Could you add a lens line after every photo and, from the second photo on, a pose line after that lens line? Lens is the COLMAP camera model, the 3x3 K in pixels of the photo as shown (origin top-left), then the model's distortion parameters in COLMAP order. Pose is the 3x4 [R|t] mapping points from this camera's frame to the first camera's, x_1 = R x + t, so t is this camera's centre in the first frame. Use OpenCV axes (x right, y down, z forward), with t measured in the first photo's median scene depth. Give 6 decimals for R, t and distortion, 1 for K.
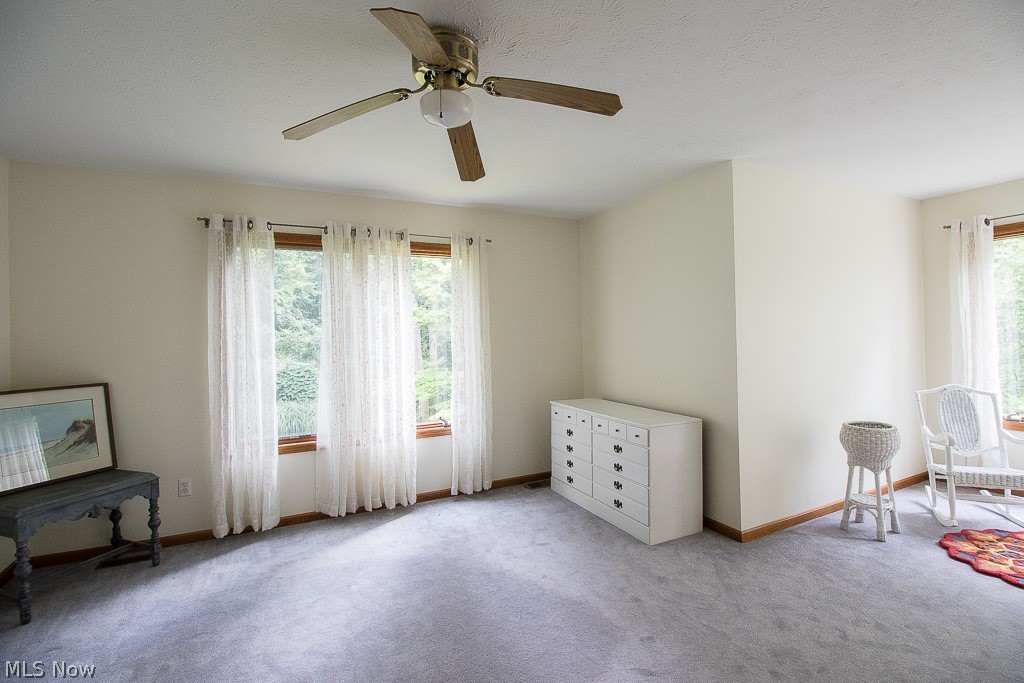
lens RADIAL K [[475.8, 0, 514.4], [0, 475.8, 335.7], [0, 0, 1]] dist [-0.012567, -0.007380]
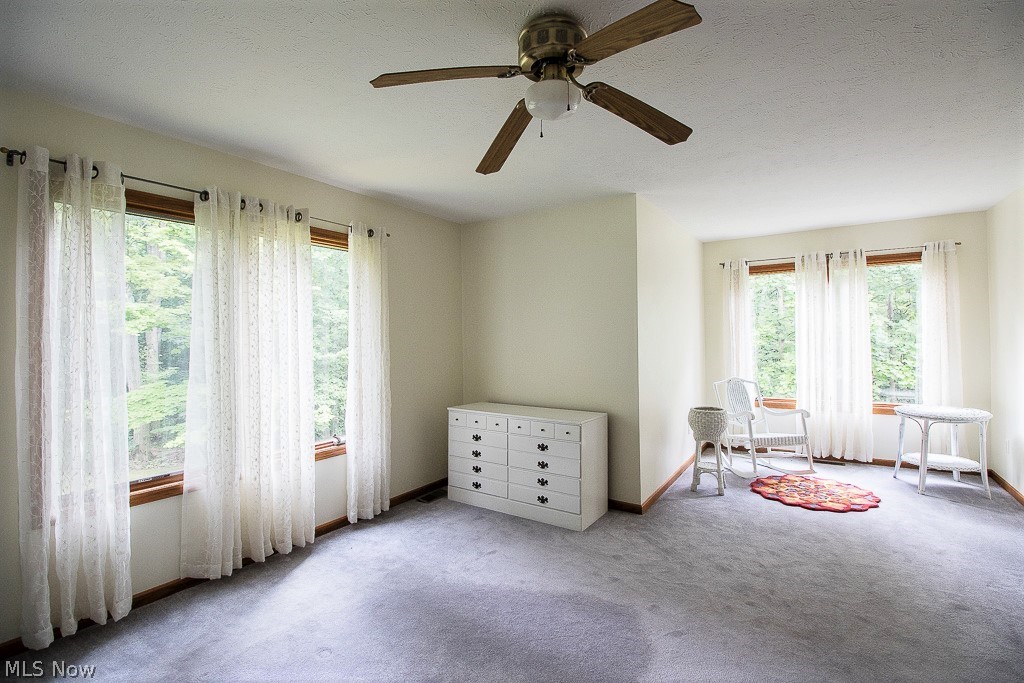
lens RADIAL K [[475.8, 0, 519.5], [0, 475.8, 335.4], [0, 0, 1]] dist [-0.012567, -0.007380]
pose [[0.860462, 0.012054, 0.509373, -0.358291], [-0.005167, 0.999875, -0.014933, 0.005385], [-0.509489, 0.010217, 0.860417, 0.112540]]
